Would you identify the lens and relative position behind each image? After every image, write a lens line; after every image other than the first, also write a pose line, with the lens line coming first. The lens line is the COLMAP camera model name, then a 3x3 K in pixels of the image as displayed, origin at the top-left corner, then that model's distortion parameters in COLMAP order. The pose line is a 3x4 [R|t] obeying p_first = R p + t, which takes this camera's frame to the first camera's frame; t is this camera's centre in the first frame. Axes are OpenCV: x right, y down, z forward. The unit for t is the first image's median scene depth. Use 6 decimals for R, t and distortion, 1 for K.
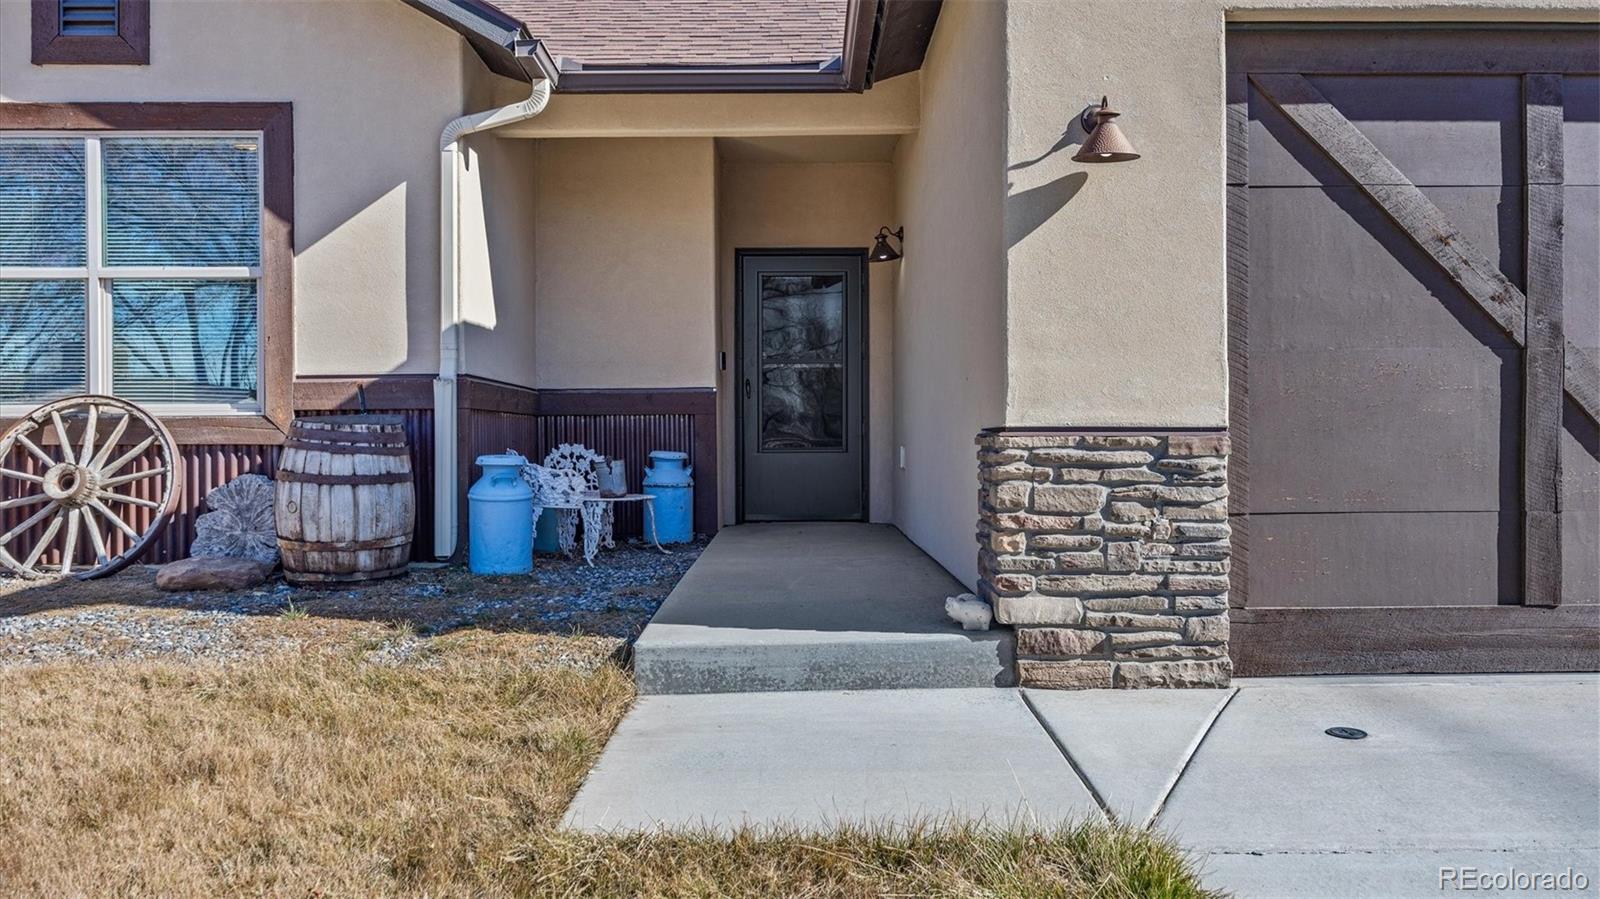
lens RADIAL K [[1219.8, 0, 800.0], [0, 1219.8, 449.5], [0, 0, 1]] dist [-0.006340, 0.000018]
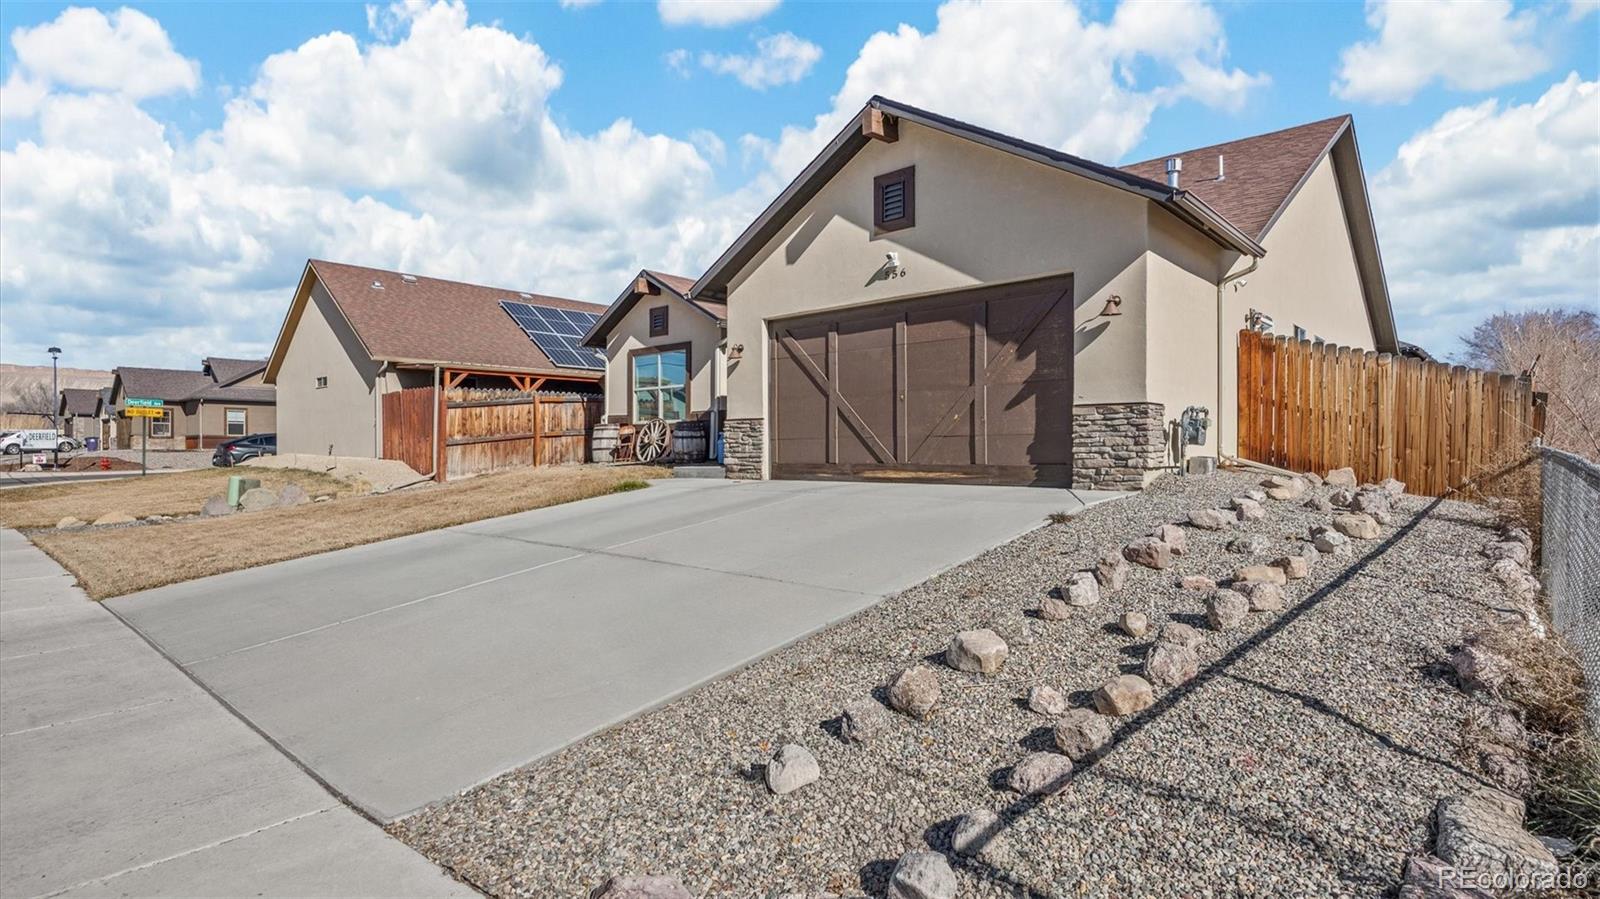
lens RADIAL K [[797.6, 0, 796.4], [0, 797.6, 449.6], [0, 0, 1]] dist [-0.001147, -0.000014]
pose [[0.733686, 0.002152, -0.679485, 1.611546], [-0.008793, 0.999941, -0.006328, 0.074619], [0.679432, 0.010617, 0.733662, -0.653051]]
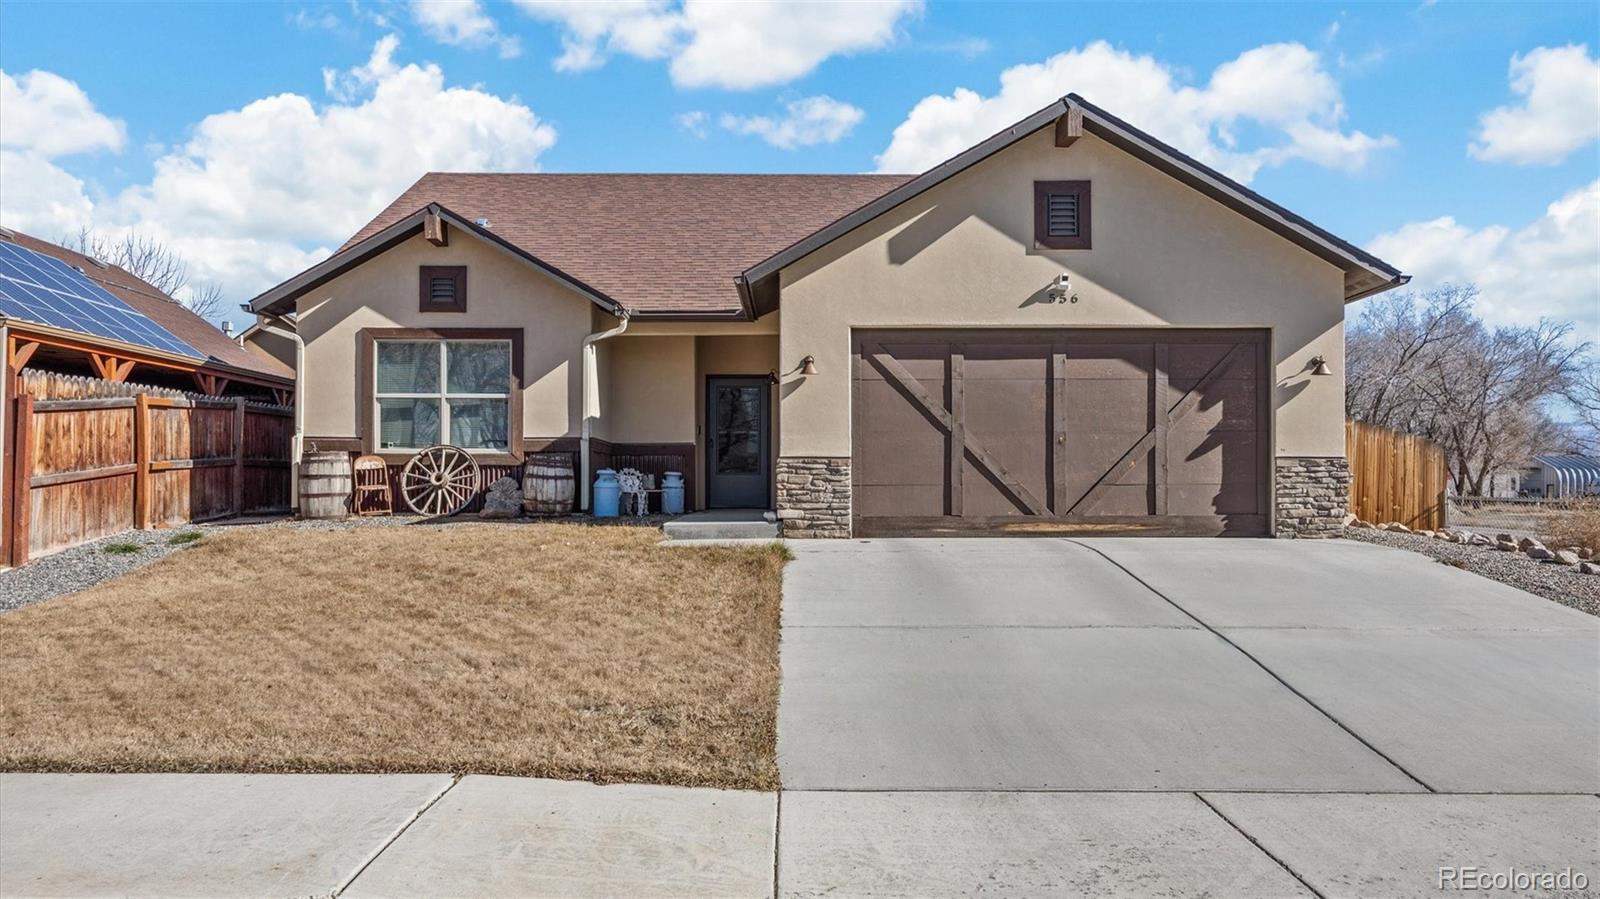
lens RADIAL K [[1186.2, 0, 772.3], [0, 1186.2, 494.2], [0, 0, 1]] dist [0.000826, 0.000100]
pose [[0.999809, 0.005501, -0.018757, 0.144655], [-0.005603, 0.999970, -0.005355, 0.067592], [0.018727, 0.005459, 0.999810, -1.467595]]
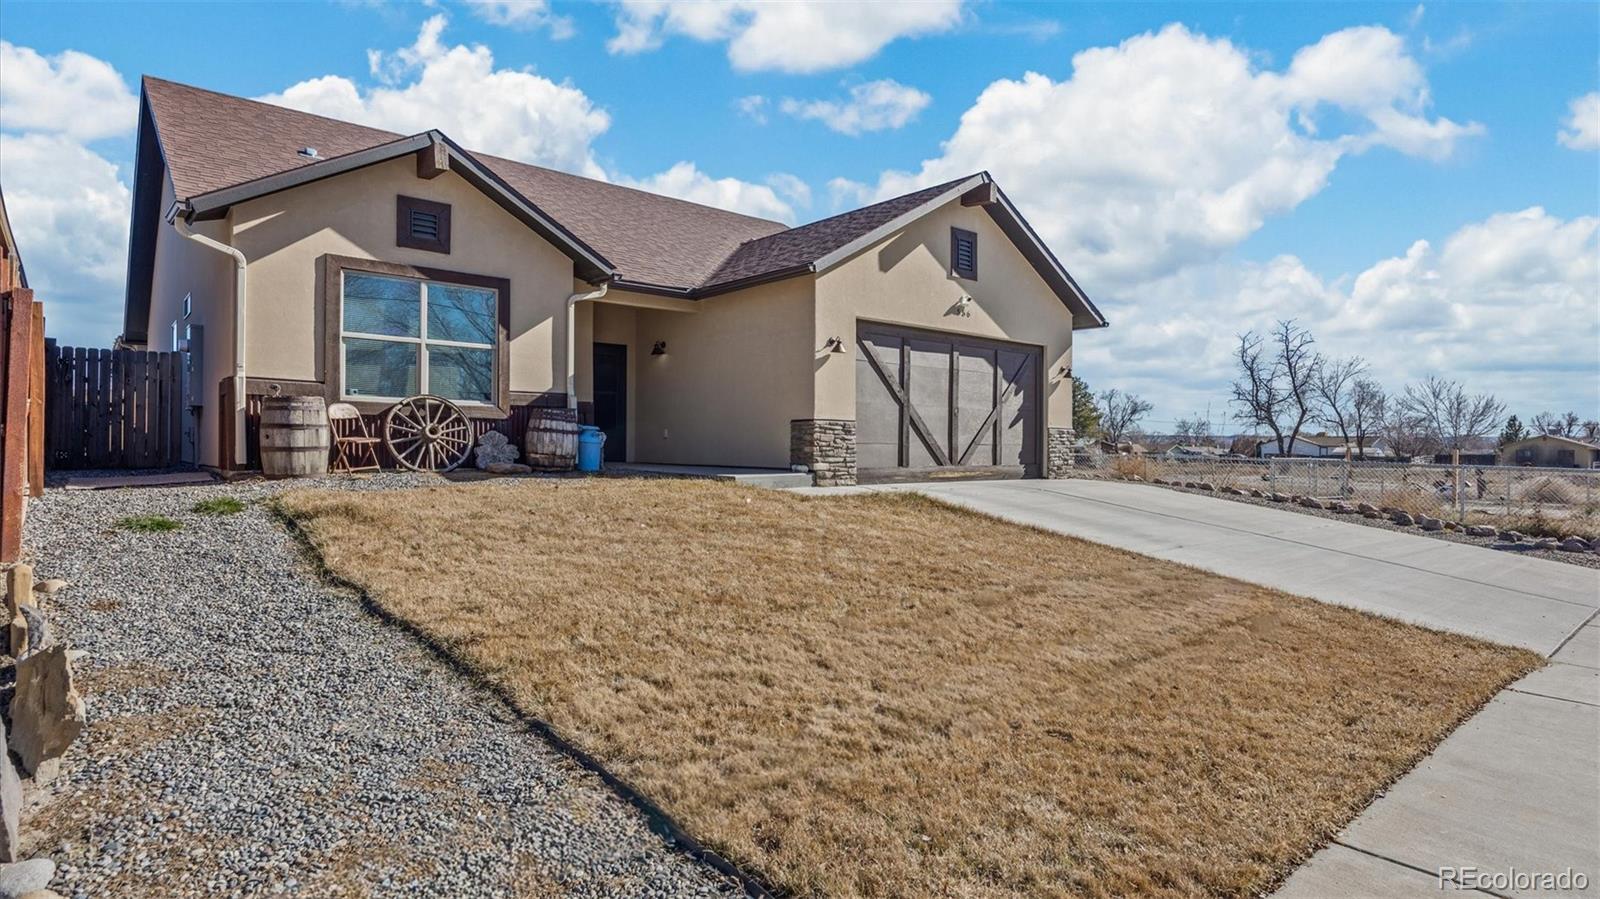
lens RADIAL K [[875.0, 0, 806.9], [0, 875.0, 450.6], [0, 0, 1]] dist [-0.005683, -0.000905]
pose [[0.755850, 0.009204, 0.654680, -1.153444], [-0.006310, 0.999957, -0.006772, 0.069882], [-0.654715, 0.000988, 0.755876, -0.743782]]
